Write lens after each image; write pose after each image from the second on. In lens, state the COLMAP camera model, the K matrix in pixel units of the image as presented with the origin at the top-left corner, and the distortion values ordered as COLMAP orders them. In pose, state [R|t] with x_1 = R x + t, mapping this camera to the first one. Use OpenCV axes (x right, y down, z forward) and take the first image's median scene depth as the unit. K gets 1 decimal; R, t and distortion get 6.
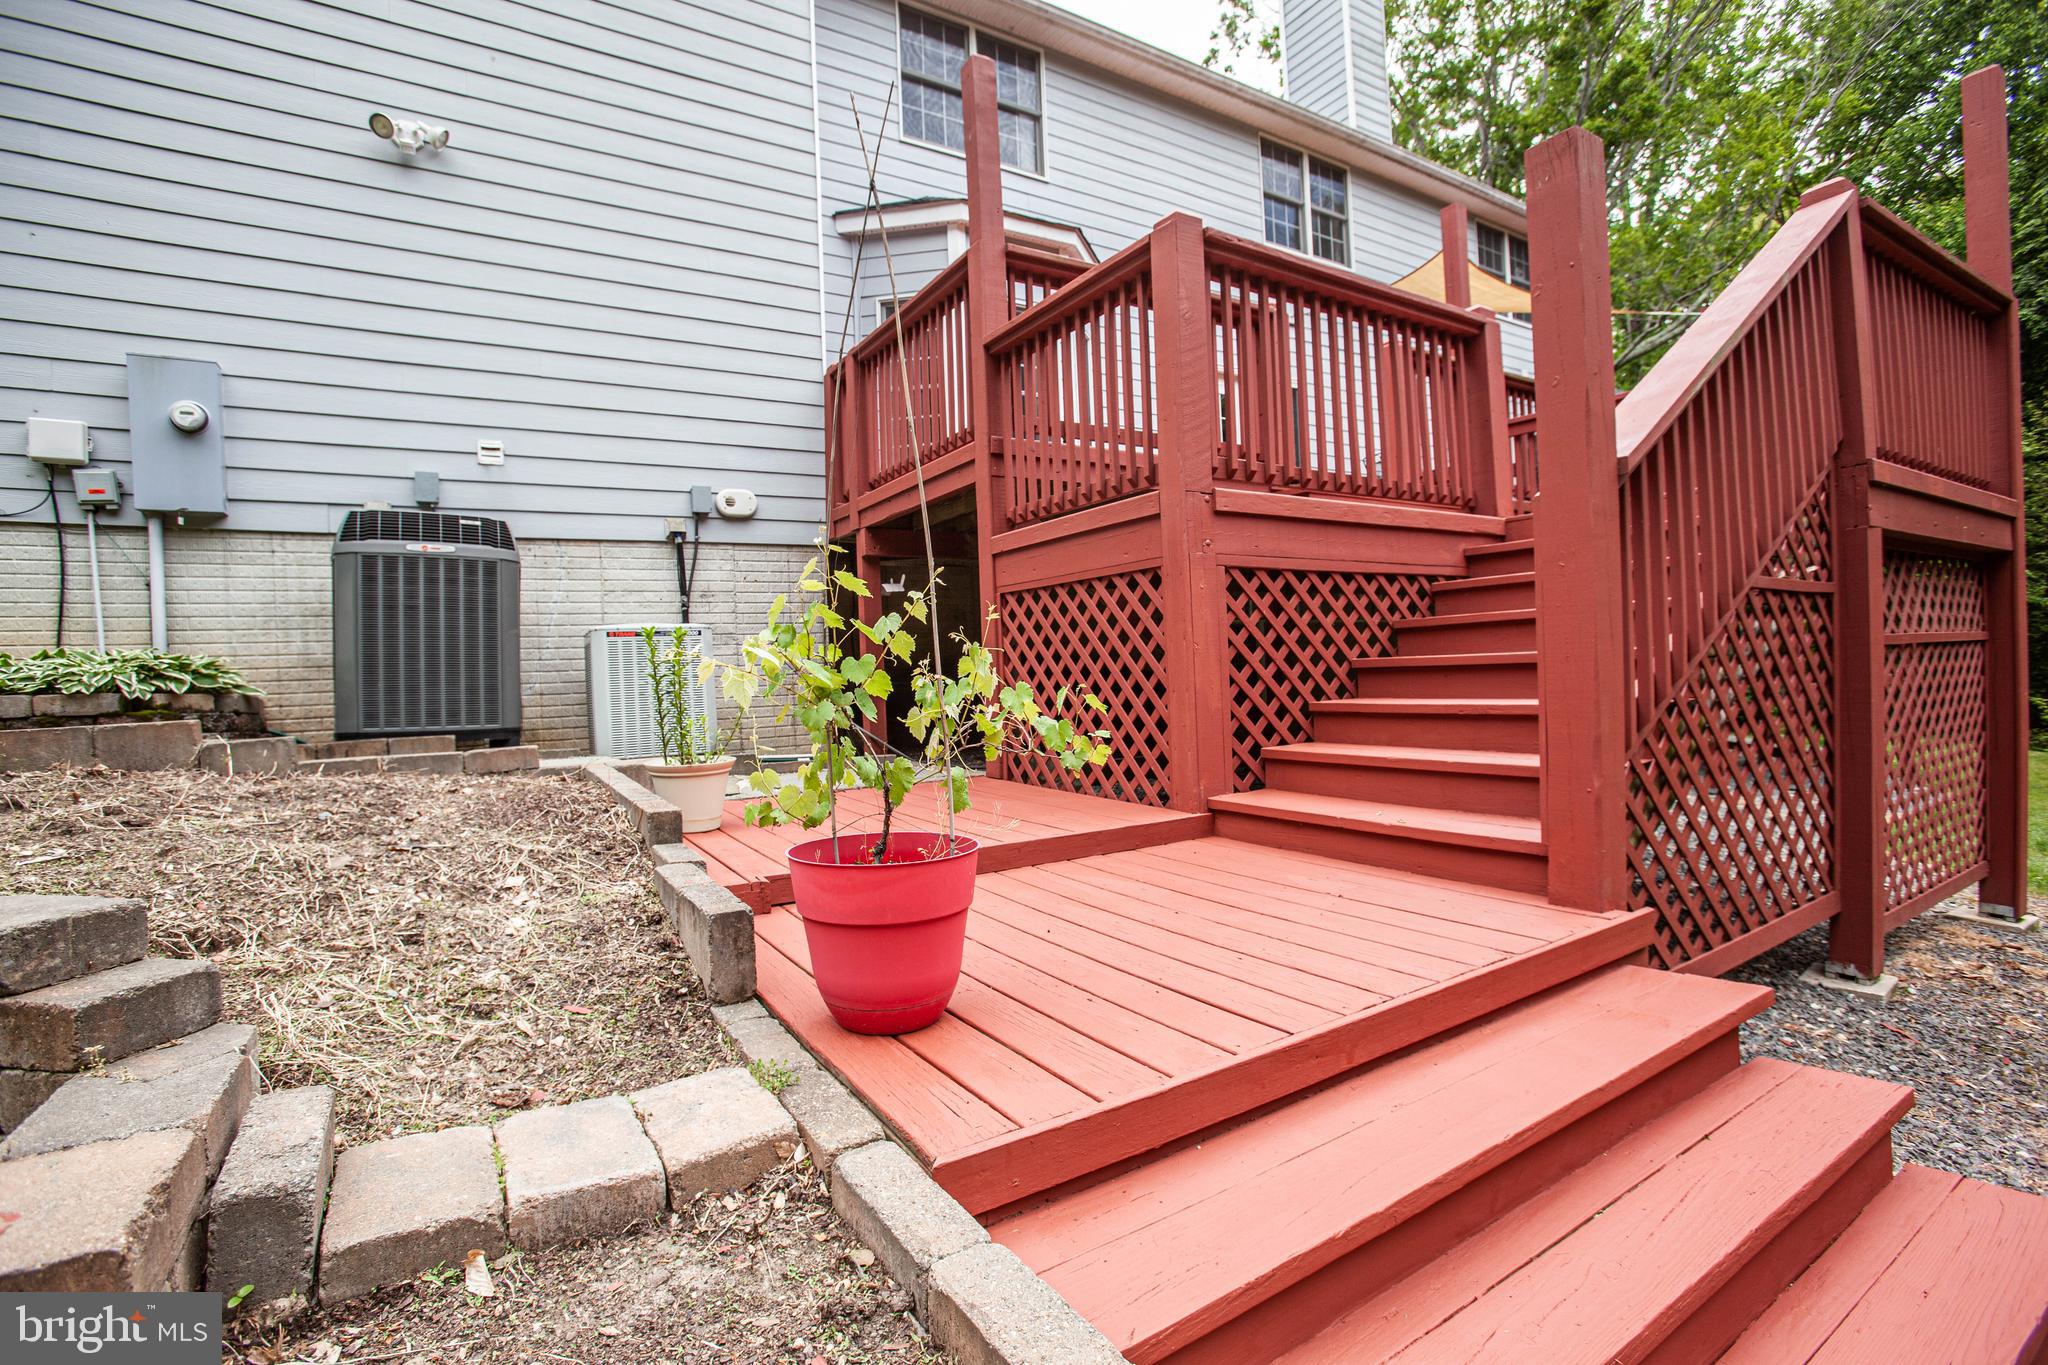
lens RADIAL K [[960.7, 0, 1016.1], [0, 960.7, 683.9], [0, 0, 1]] dist [-0.068414, 0.030155]
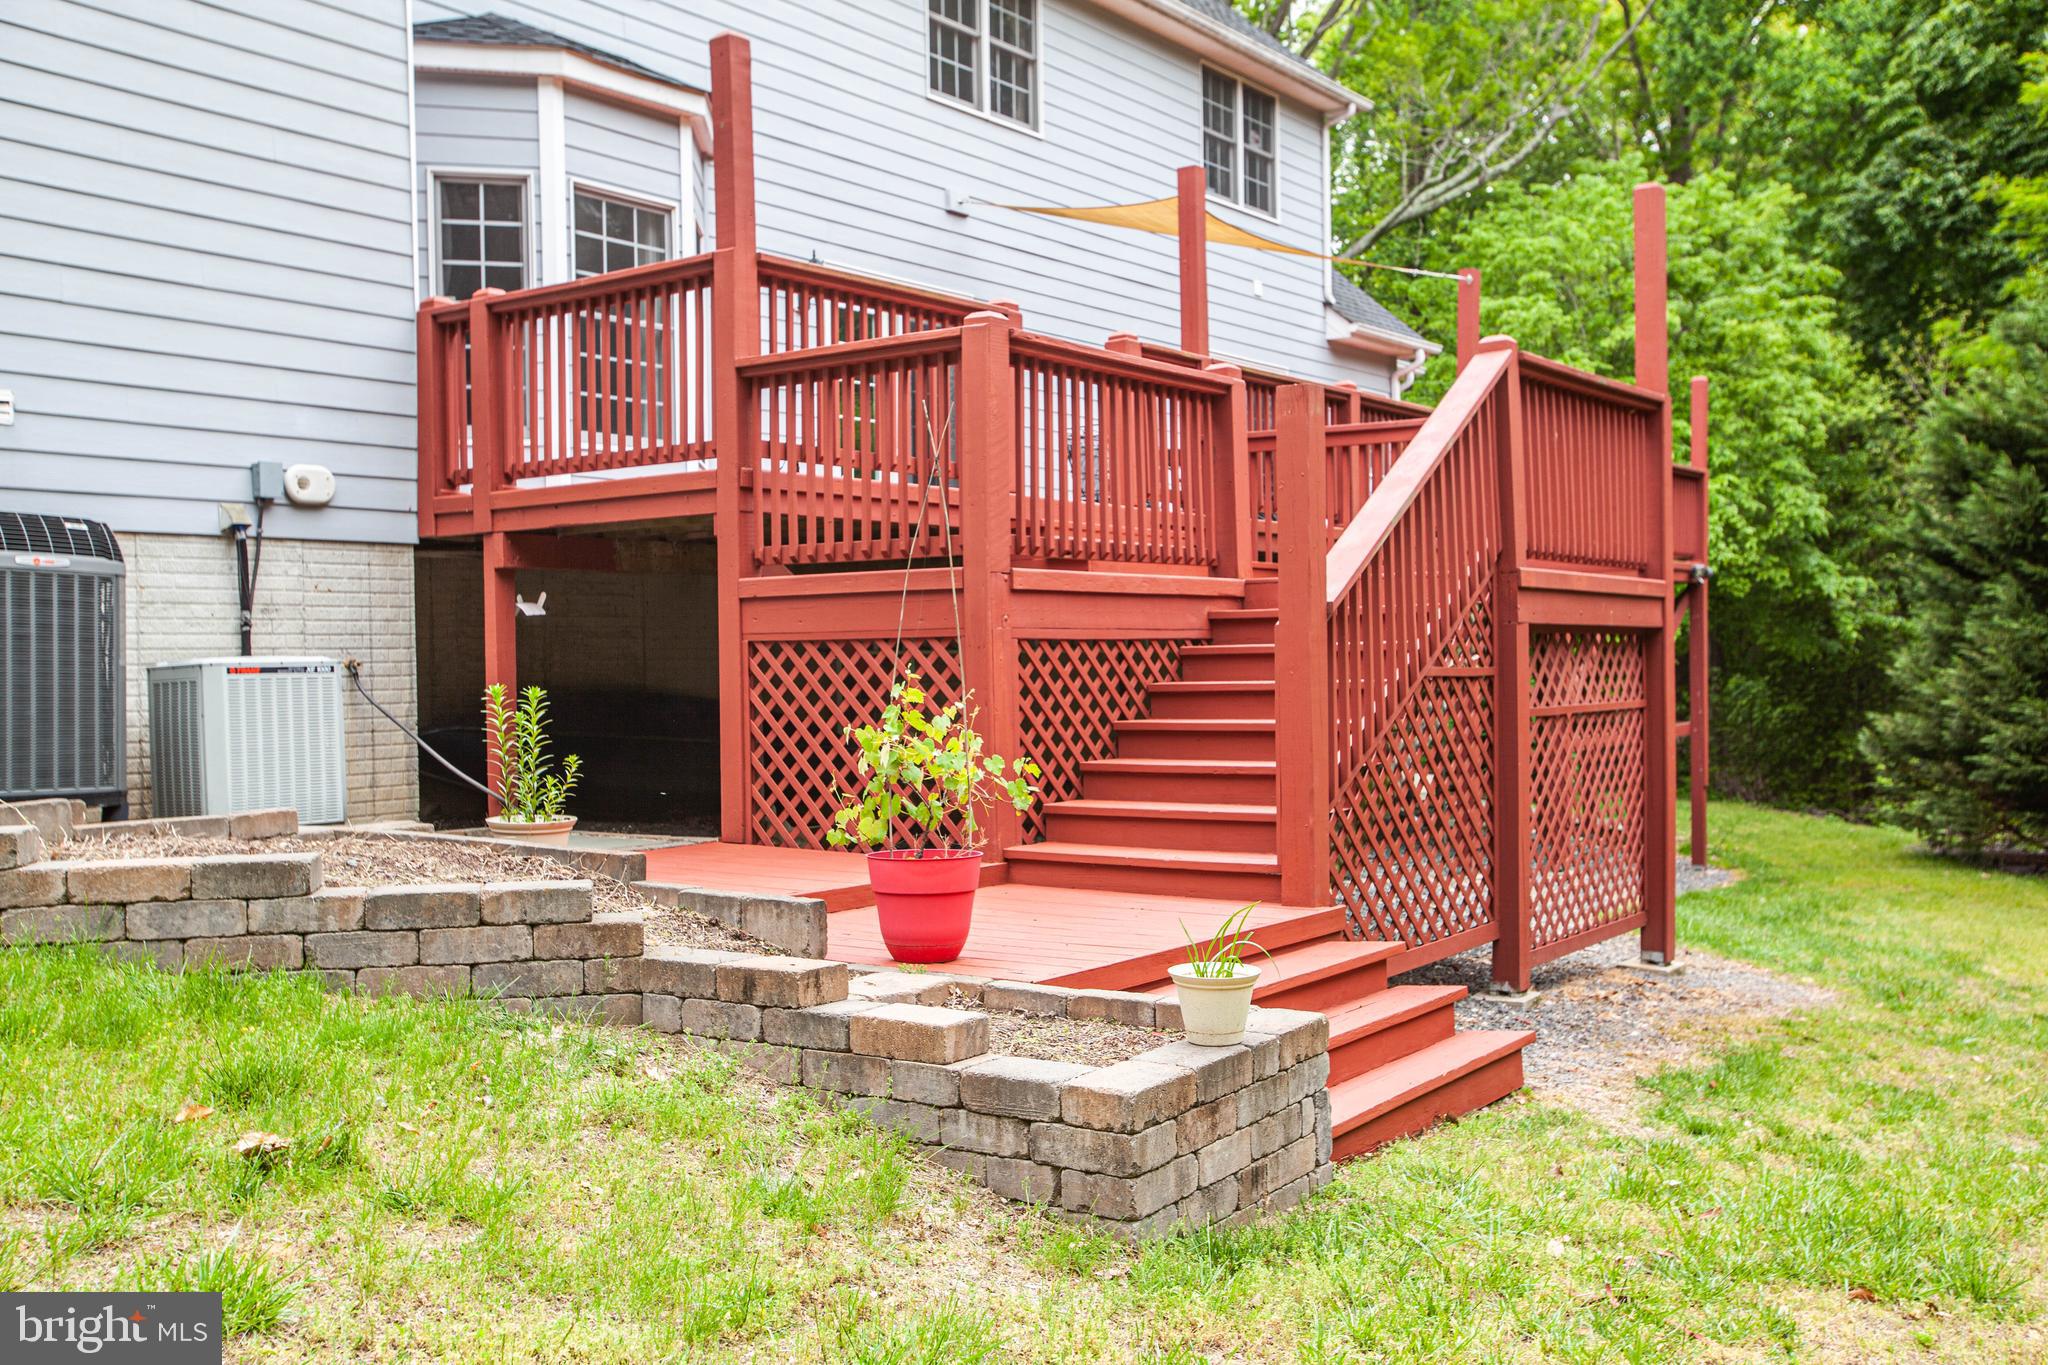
lens RADIAL K [[1923.2, 0, 1024.0], [0, 1923.2, 682.5], [0, 0, 1]] dist [0.080988, -0.123362]
pose [[0.927064, 0.018914, 0.374426, -0.489371], [-0.014176, 0.999781, -0.015405, -0.031265], [-0.374636, 0.008974, 0.927129, -0.855606]]
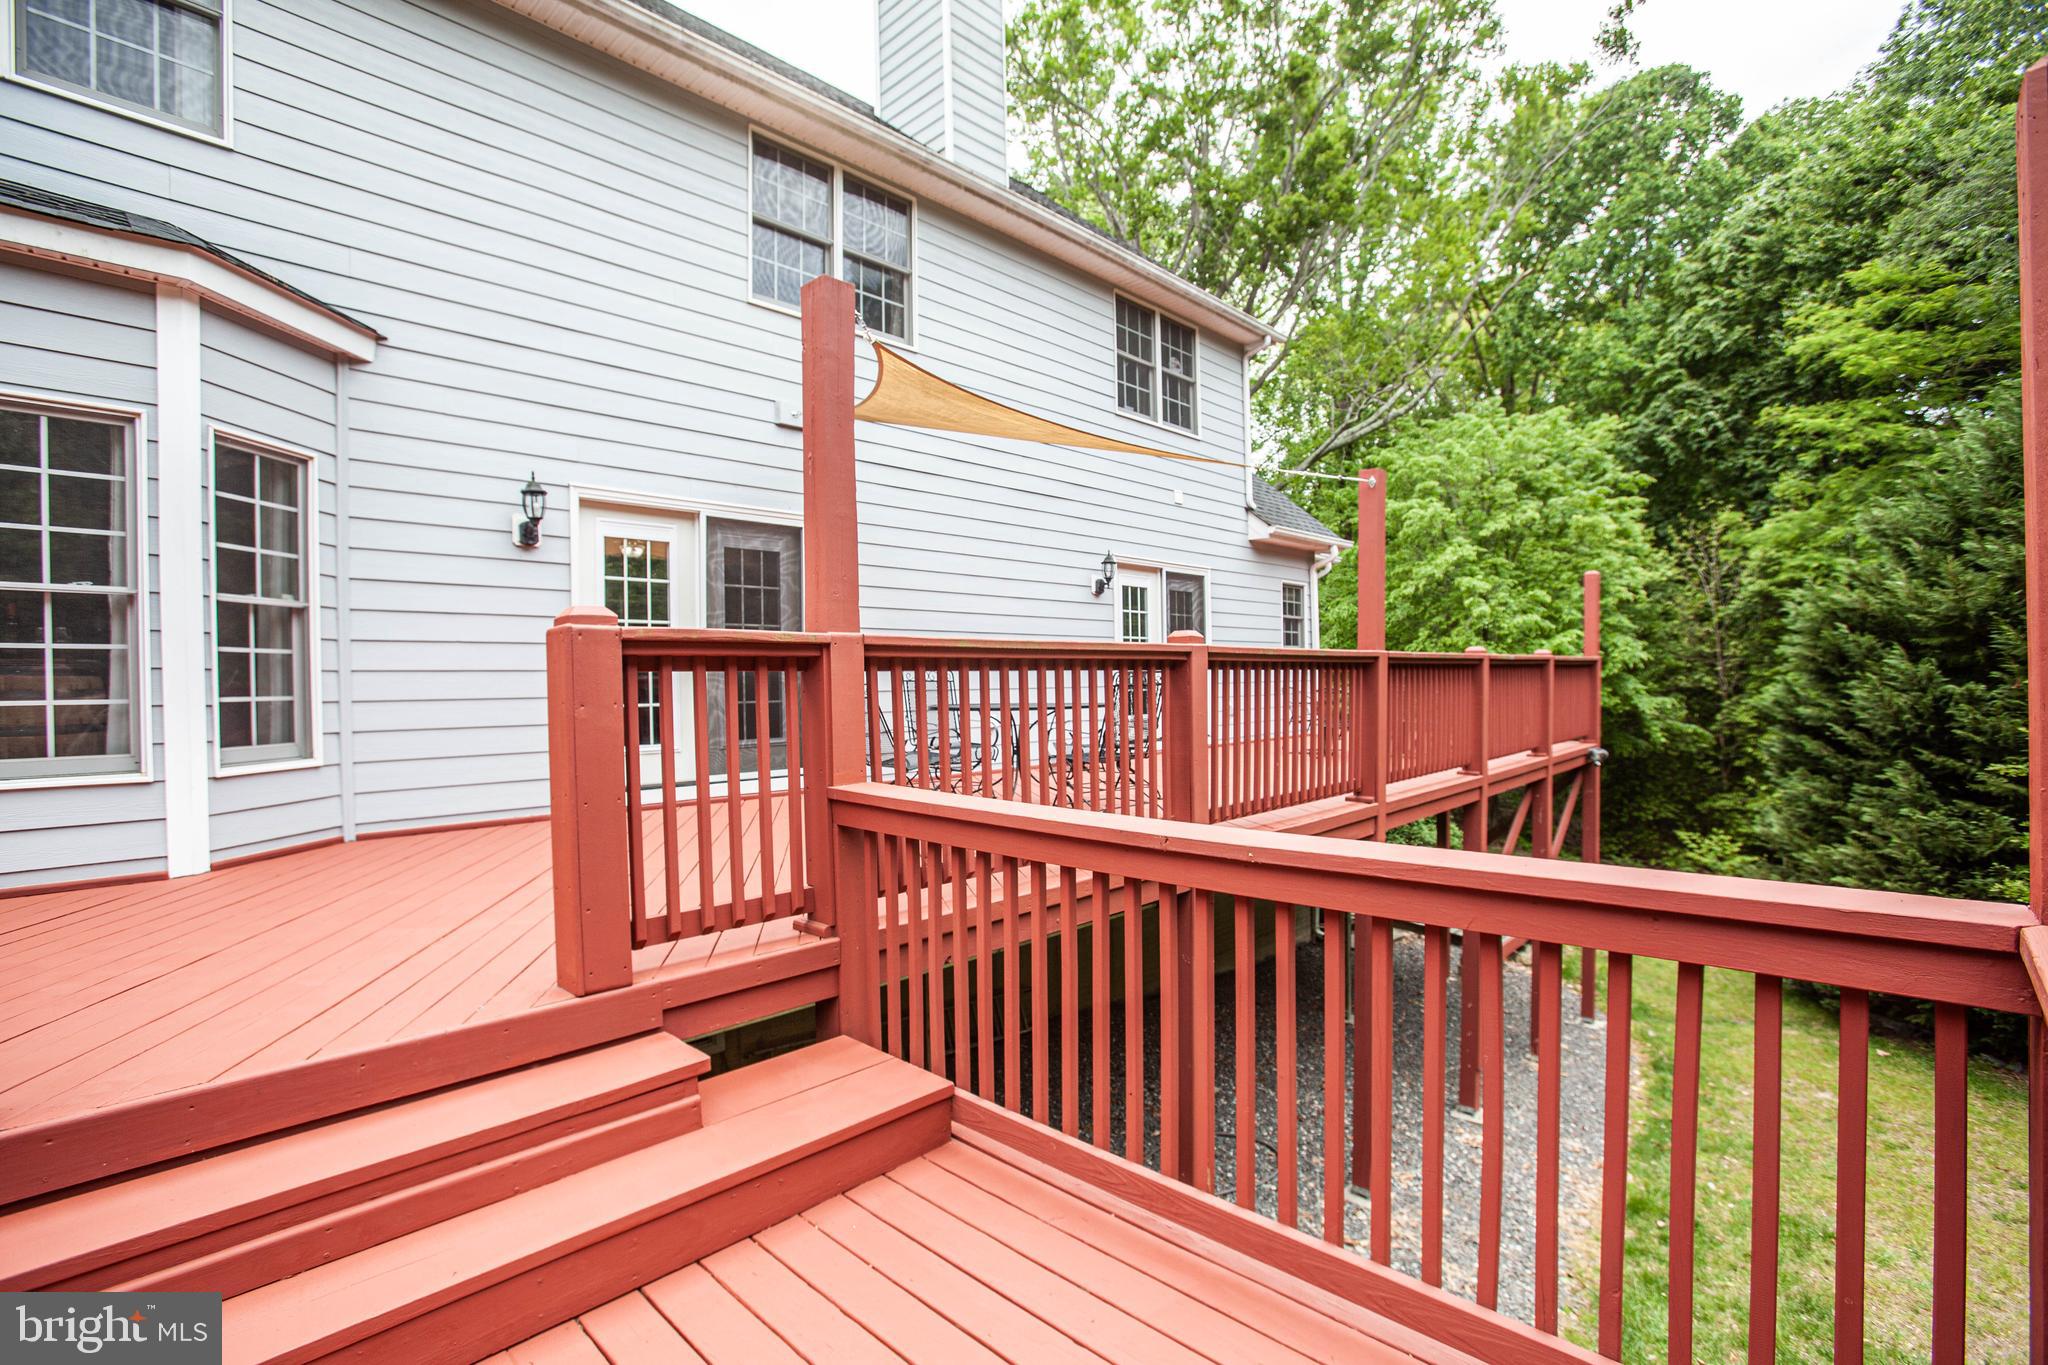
lens RADIAL K [[960.7, 0, 1016.1], [0, 960.7, 683.9], [0, 0, 1]] dist [-0.068414, 0.030155]
pose [[0.970258, 0.023061, 0.240972, 0.719118], [-0.017838, 0.999557, -0.023837, -0.489646], [-0.241415, 0.018829, 0.970239, 0.864732]]
